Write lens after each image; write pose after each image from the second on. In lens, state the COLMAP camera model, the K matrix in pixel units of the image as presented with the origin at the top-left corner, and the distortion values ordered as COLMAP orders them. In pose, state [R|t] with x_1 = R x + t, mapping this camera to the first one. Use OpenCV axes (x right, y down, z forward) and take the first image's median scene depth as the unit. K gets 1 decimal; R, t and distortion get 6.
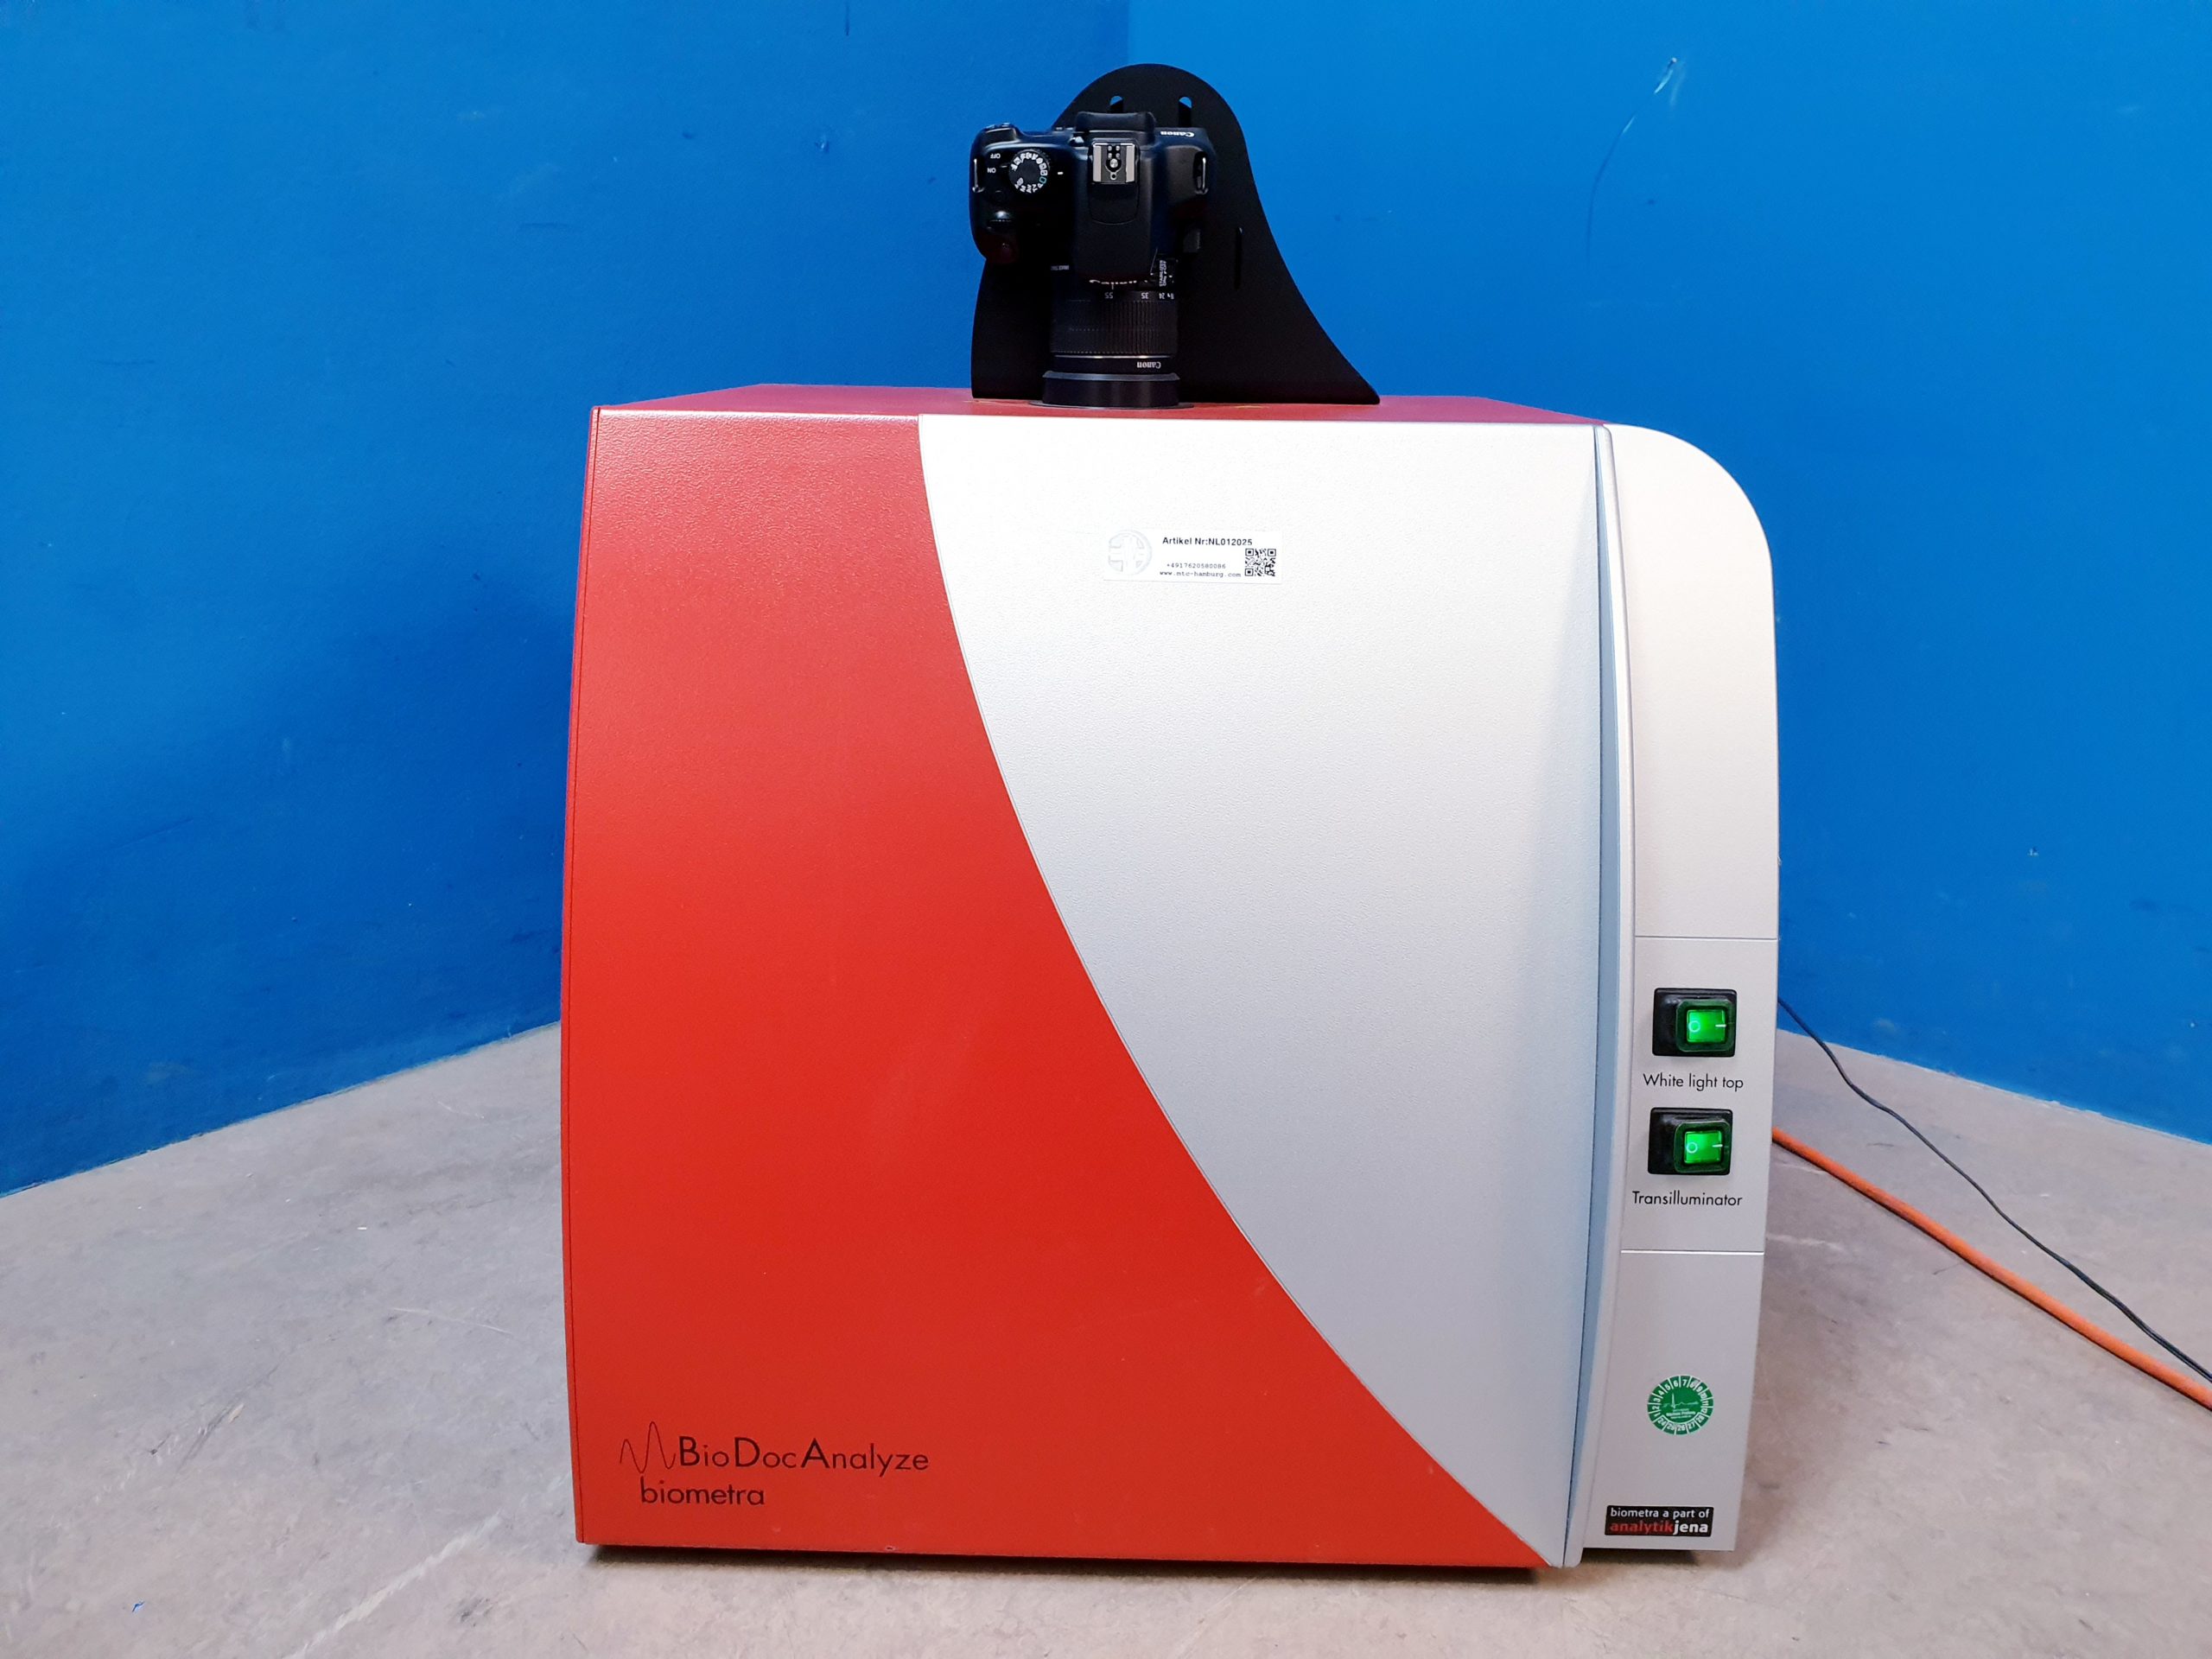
lens RADIAL K [[1717.0, 0, 1096.4], [0, 1717.0, 817.3], [0, 0, 1]] dist [-0.019274, 0.041449]
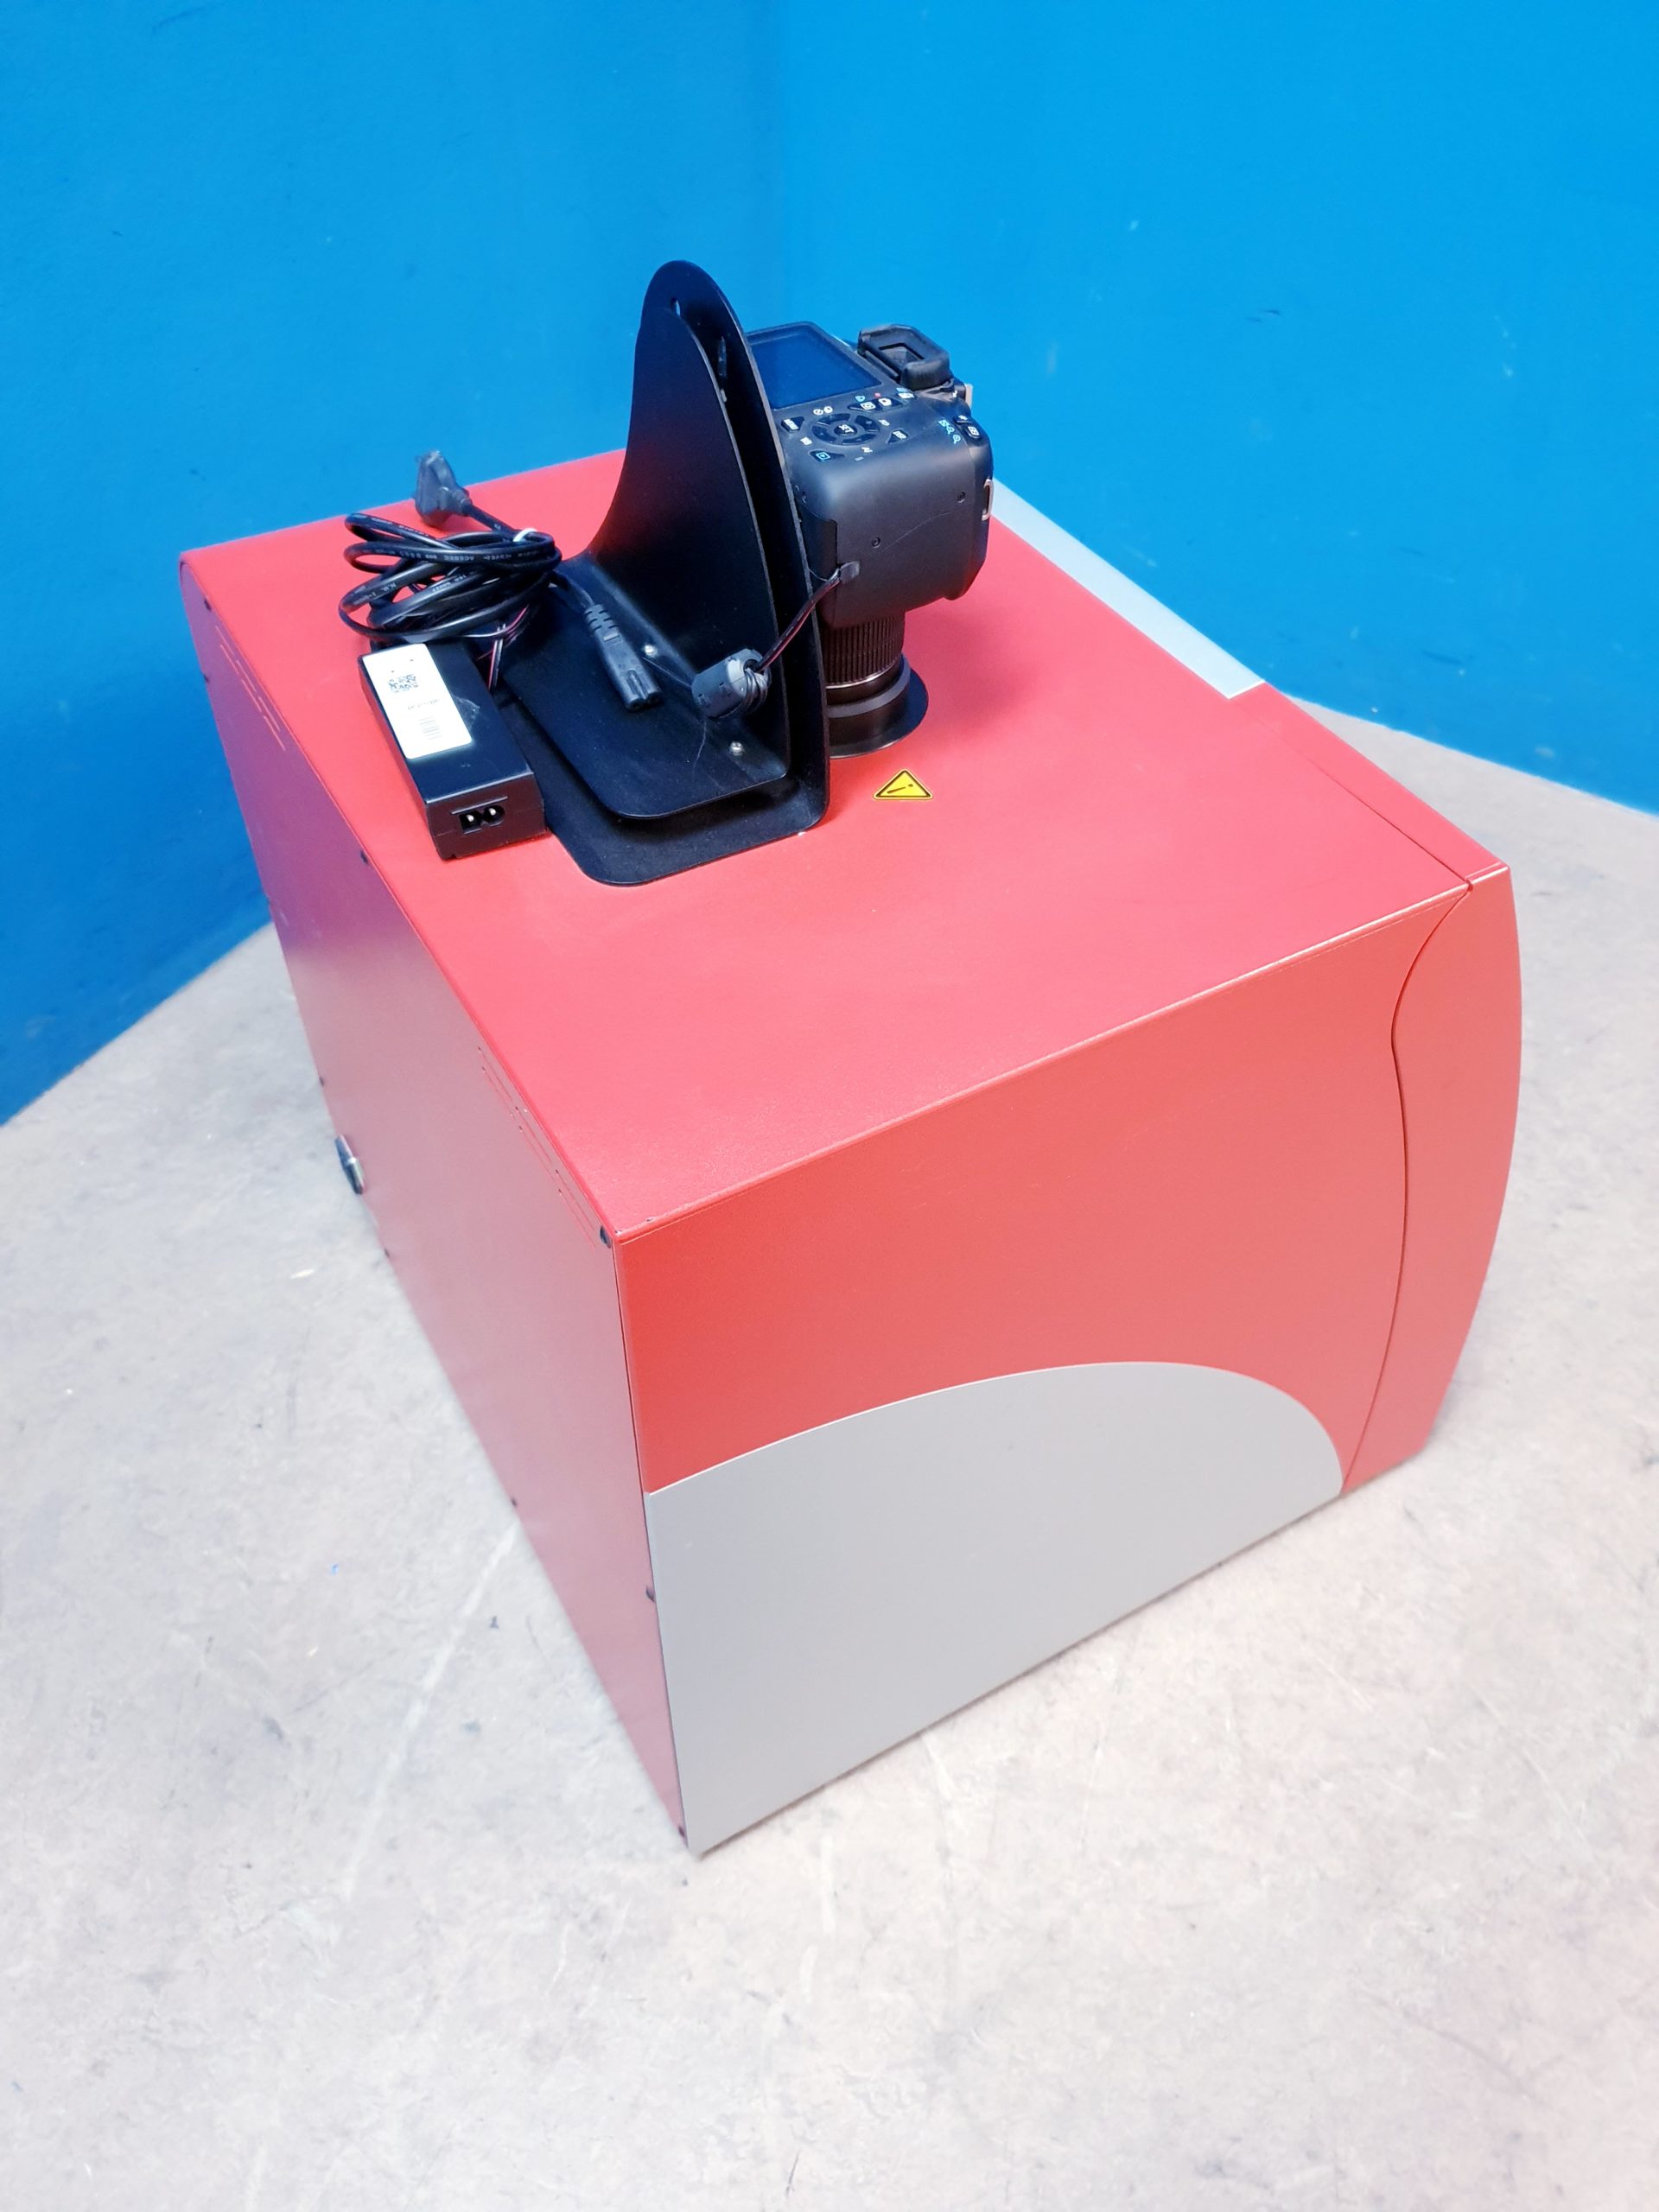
lens RADIAL K [[1717.0, 0, 827.0], [0, 1717.0, 1107.8], [0, 0, 1]] dist [-0.019274, 0.041449]
pose [[0.986360, -0.124364, 0.107829, -0.249200], [0.050460, 0.852012, 0.521085, -0.462398], [-0.156676, -0.508536, 0.846666, -0.003767]]
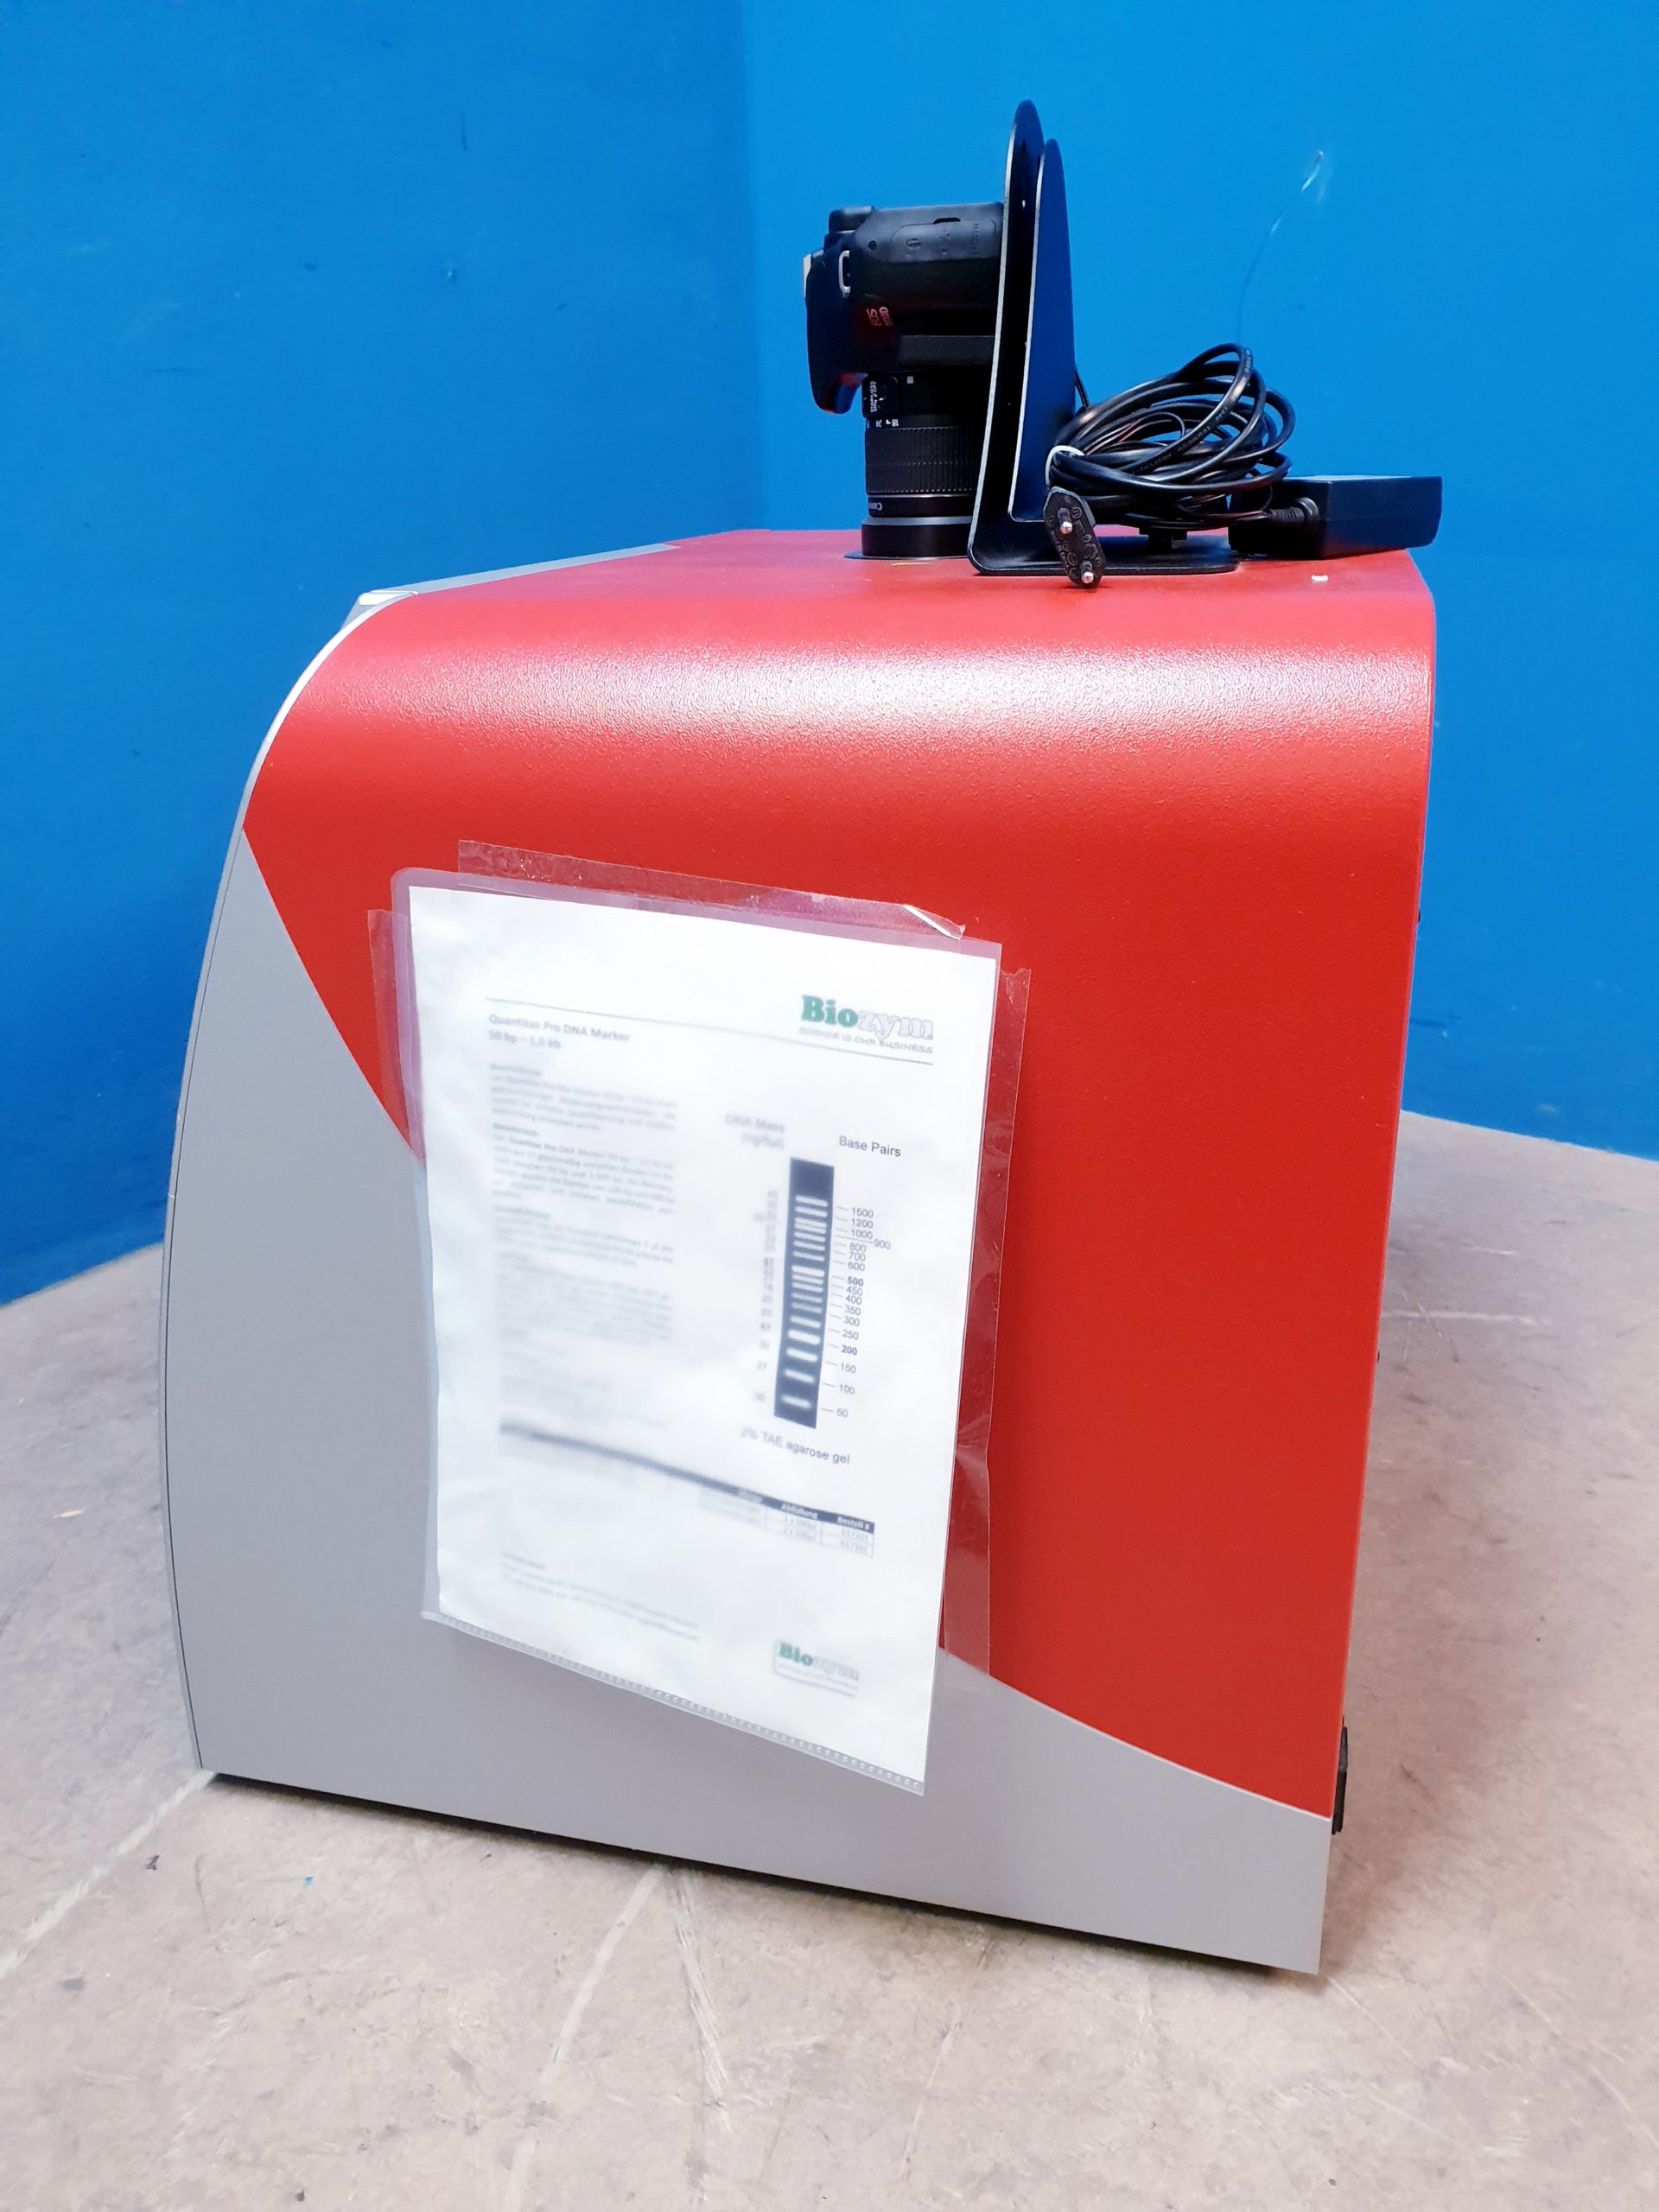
lens RADIAL K [[1717.0, 0, 843.3], [0, 1717.0, 1126.0], [0, 0, 1]] dist [-0.019274, 0.041449]
pose [[0.994122, -0.072233, 0.080645, -0.087069], [0.063874, 0.992751, 0.101811, -0.007017], [-0.087415, -0.096062, 0.991530, -0.013669]]
